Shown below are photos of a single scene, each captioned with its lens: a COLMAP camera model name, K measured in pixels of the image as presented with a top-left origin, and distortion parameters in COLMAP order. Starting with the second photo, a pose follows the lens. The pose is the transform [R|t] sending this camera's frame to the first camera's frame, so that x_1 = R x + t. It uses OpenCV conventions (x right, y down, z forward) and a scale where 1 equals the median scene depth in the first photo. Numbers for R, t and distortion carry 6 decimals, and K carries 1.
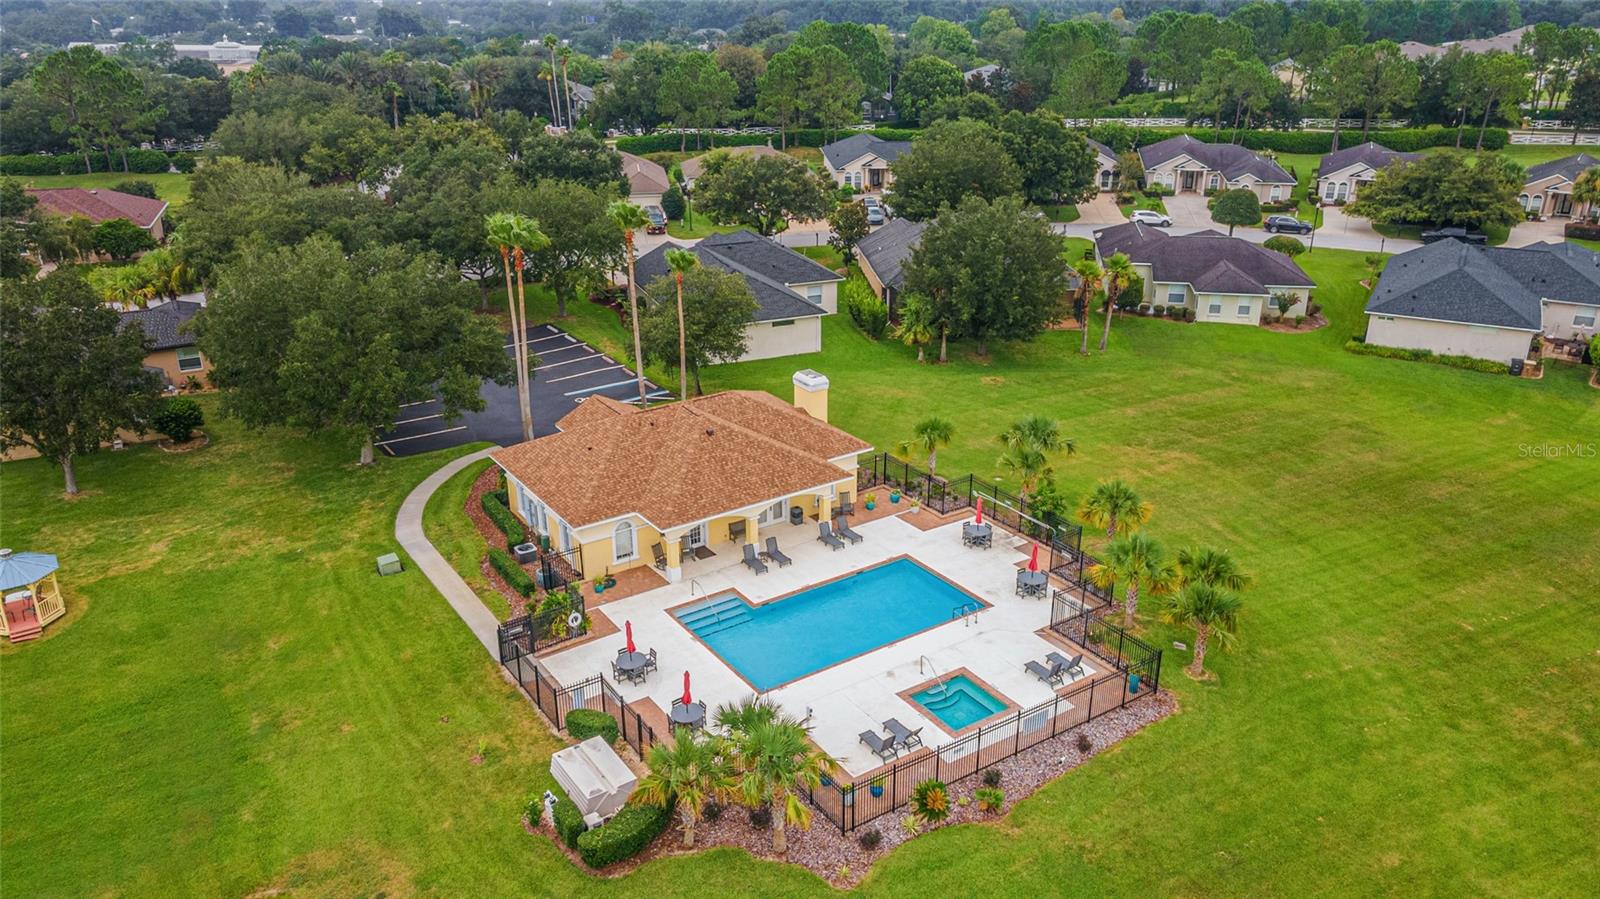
lens RADIAL K [[1159.7, 0, 800.0], [0, 1159.7, 449.5], [0, 0, 1]] dist [0.002409, 0.002220]
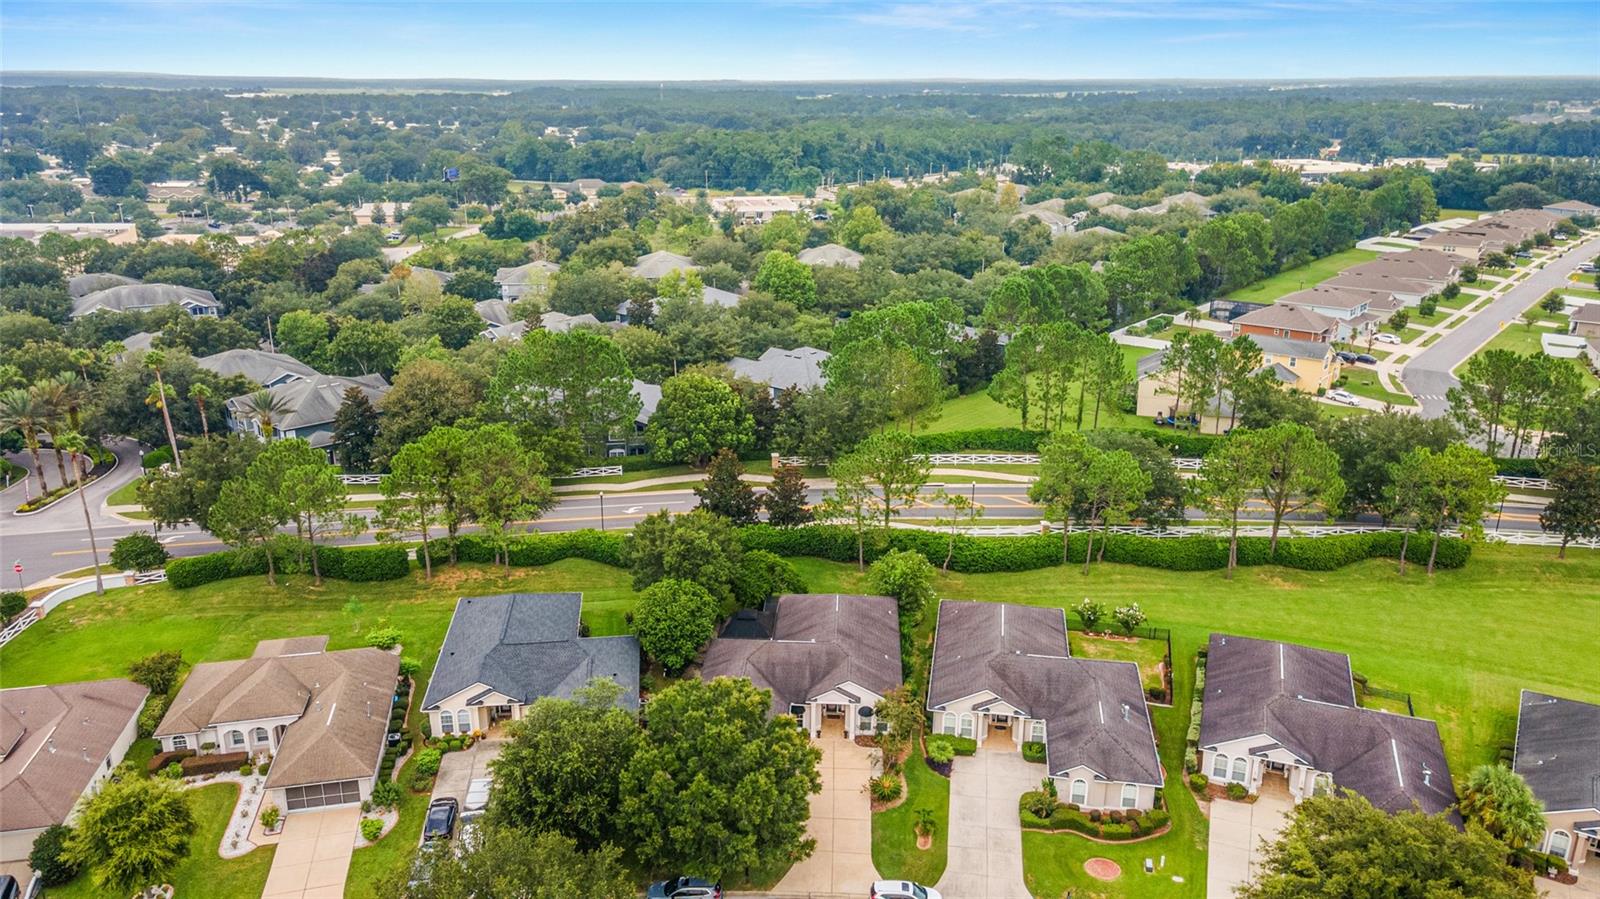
lens RADIAL K [[1159.7, 0, 800.0], [0, 1159.7, 449.5], [0, 0, 1]] dist [0.002409, 0.002220]
pose [[0.998469, -0.000846, 0.055303, 0.125242], [0.005362, 0.996654, -0.081561, -0.210483], [-0.055049, 0.081733, 0.995133, 0.242065]]
